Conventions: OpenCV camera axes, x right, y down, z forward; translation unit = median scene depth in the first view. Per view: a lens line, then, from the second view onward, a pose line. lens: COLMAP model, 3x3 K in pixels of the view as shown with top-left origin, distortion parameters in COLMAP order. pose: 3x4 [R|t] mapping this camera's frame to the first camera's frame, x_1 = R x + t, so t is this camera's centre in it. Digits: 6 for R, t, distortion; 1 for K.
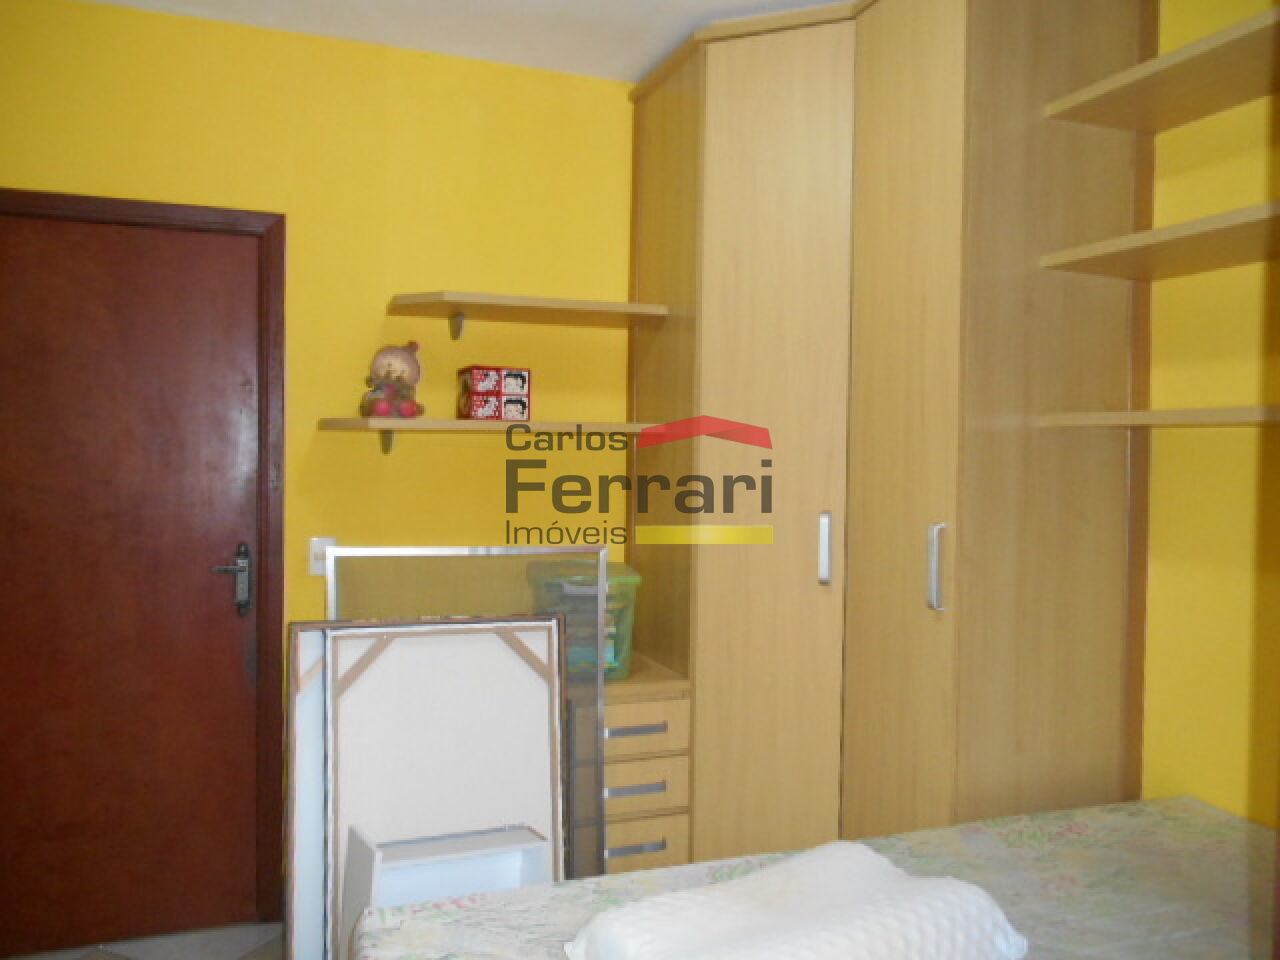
lens RADIAL K [[976.9, 0, 640.3], [0, 976.9, 473.6], [0, 0, 1]] dist [-0.026449, 0.005185]
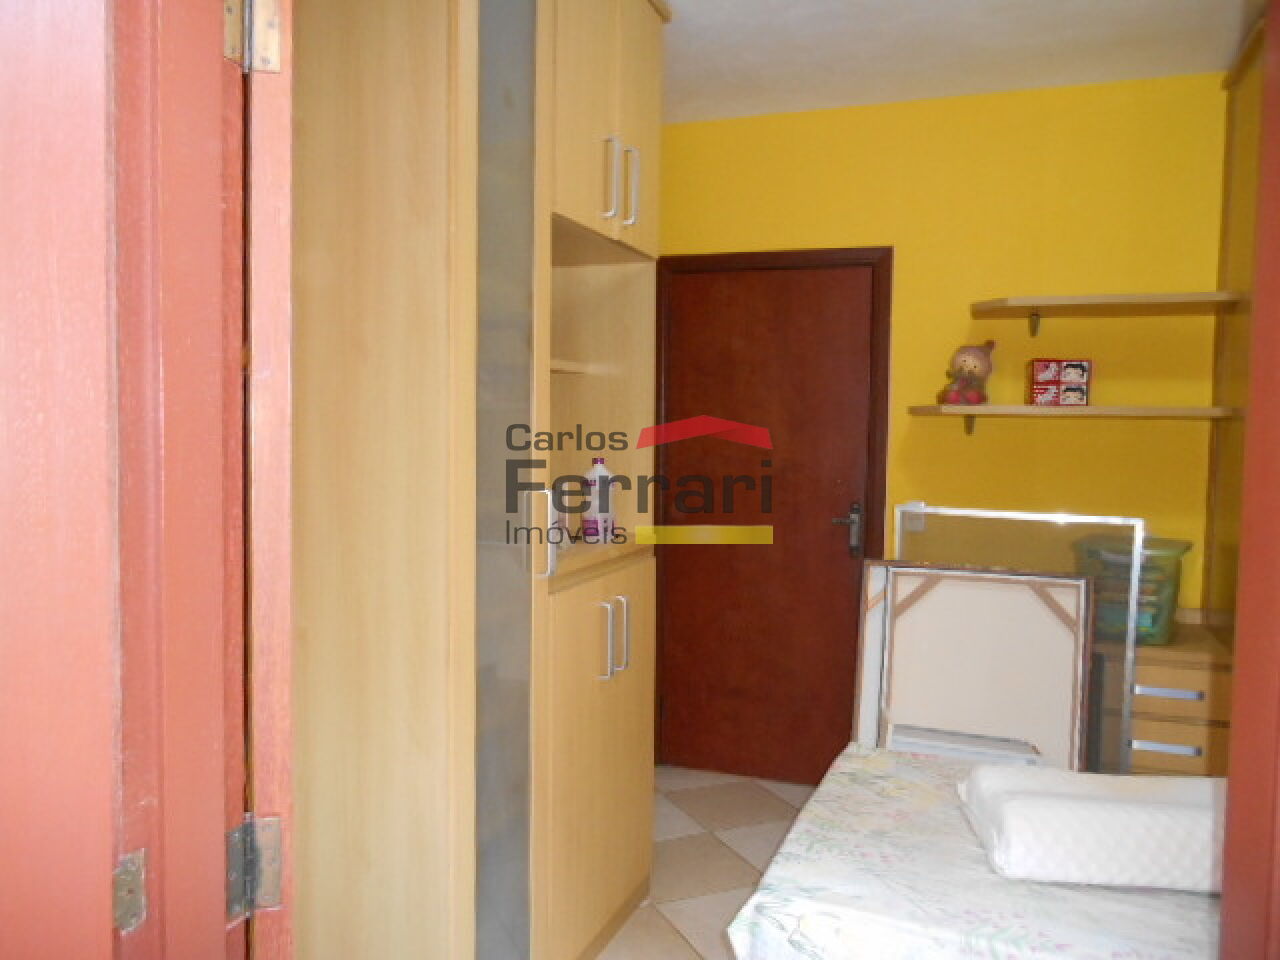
lens RADIAL K [[976.9, 0, 640.3], [0, 976.9, 473.6], [0, 0, 1]] dist [-0.026449, 0.005185]
pose [[0.739636, 0.033310, -0.672182, 0.263551], [-0.025699, 0.999444, 0.021249, 0.013226], [0.672516, 0.001558, 0.740081, -0.172353]]
